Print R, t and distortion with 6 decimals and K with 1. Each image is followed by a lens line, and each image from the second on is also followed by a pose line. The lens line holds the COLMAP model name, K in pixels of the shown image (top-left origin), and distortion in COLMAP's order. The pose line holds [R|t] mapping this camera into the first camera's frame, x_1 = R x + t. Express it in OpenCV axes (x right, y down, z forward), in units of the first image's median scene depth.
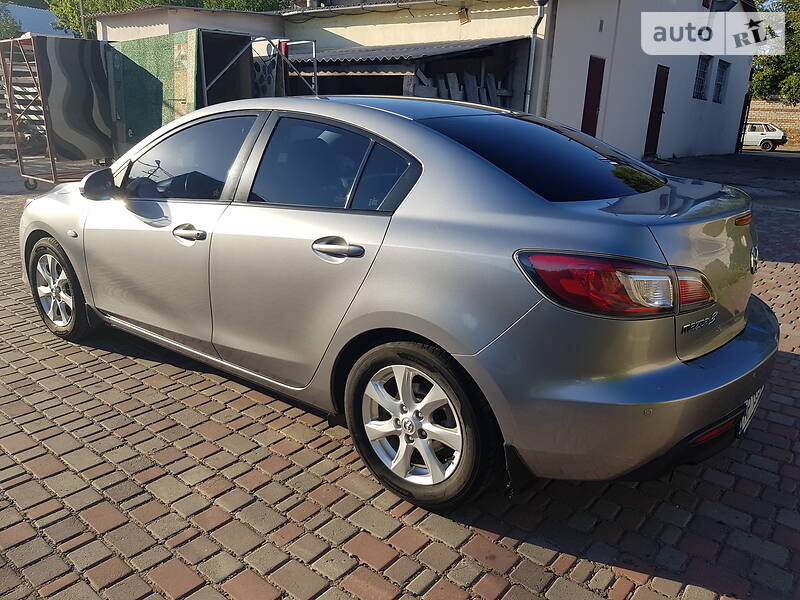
lens RADIAL K [[616.1, 0, 388.1], [0, 616.1, 298.5], [0, 0, 1]] dist [-0.001375, -0.007450]
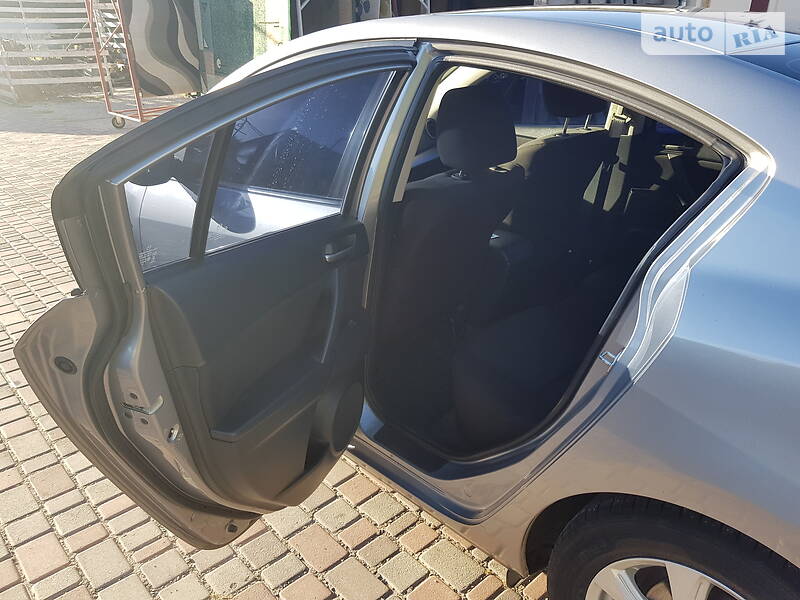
lens RADIAL K [[596.4, 0, 400.2], [0, 596.4, 311.1], [0, 0, 1]] dist [-0.000711, -0.002816]
pose [[0.992164, 0.032698, -0.120588, -0.125144], [-0.015041, 0.989387, 0.144523, -0.129679], [0.124034, -0.141577, 0.982126, 0.405986]]
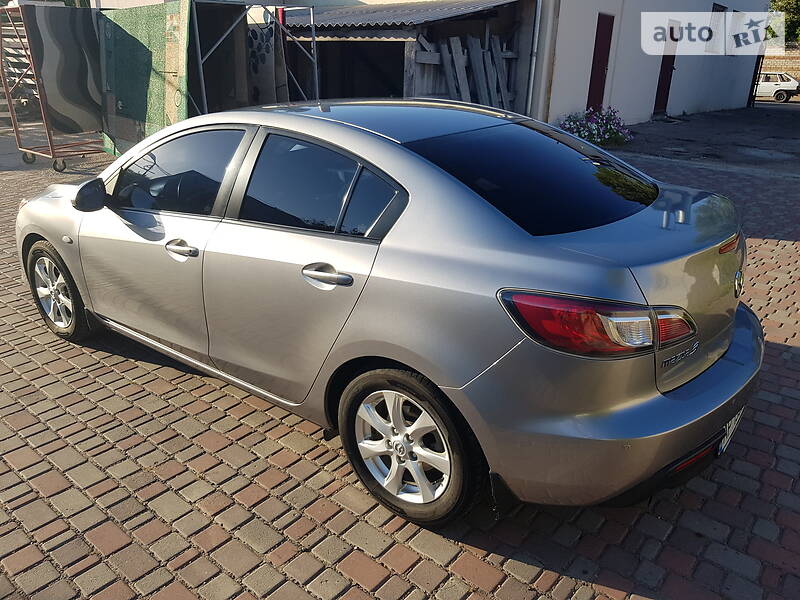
lens RADIAL K [[617.2, 0, 399.7], [0, 617.2, 300.5], [0, 0, 1]] dist [-0.001198, -0.011807]
pose [[0.999908, -0.013485, 0.001463, 0.027859], [0.013325, 0.996689, 0.080215, -0.095776], [-0.002540, -0.080188, 0.996777, -0.007079]]
